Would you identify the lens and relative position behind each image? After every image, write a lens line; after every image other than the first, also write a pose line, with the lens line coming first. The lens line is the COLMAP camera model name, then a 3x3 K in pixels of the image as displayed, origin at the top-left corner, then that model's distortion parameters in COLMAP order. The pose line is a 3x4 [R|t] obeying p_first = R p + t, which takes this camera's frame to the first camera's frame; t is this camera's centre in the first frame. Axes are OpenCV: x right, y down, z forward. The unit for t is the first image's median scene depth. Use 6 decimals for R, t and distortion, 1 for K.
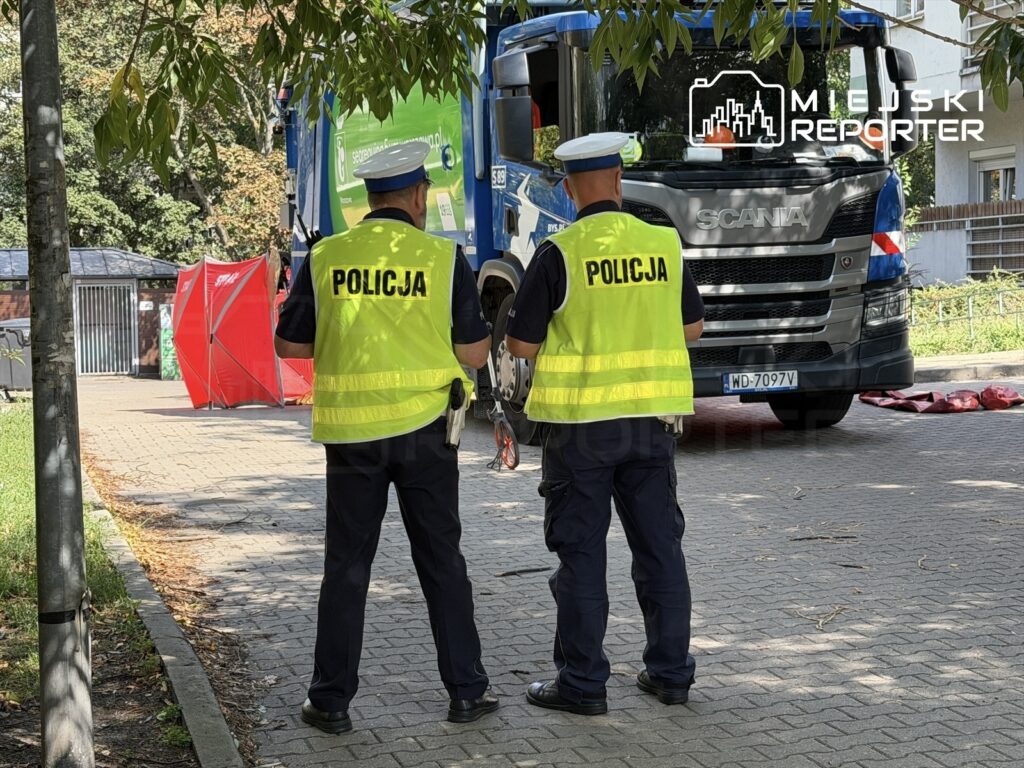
lens RADIAL K [[2031.1, 0, 512.0], [0, 2031.1, 384.0], [0, 0, 1]] dist [0.191428, -0.067181]
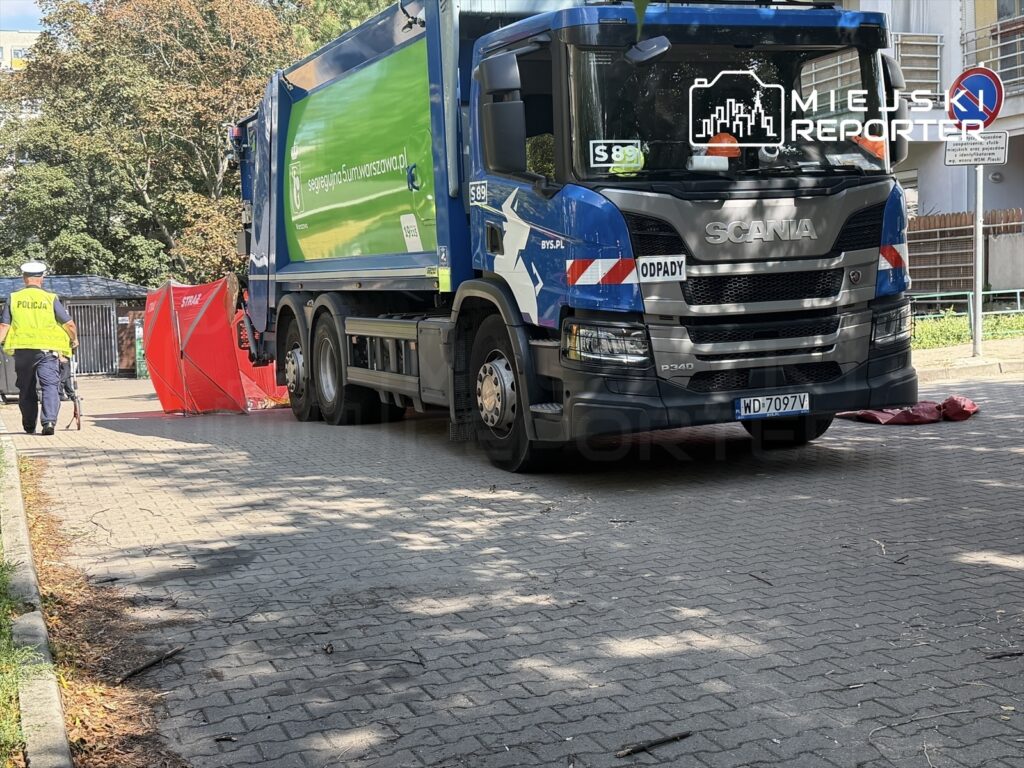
lens RADIAL K [[1428.4, 0, 512.0], [0, 1428.4, 384.0], [0, 0, 1]] dist [0.223269, -0.743064]
pose [[0.996478, -0.019581, 0.081536, -0.046785], [0.018668, 0.999754, 0.011950, -0.019535], [-0.081750, -0.010386, 0.996599, 0.321187]]
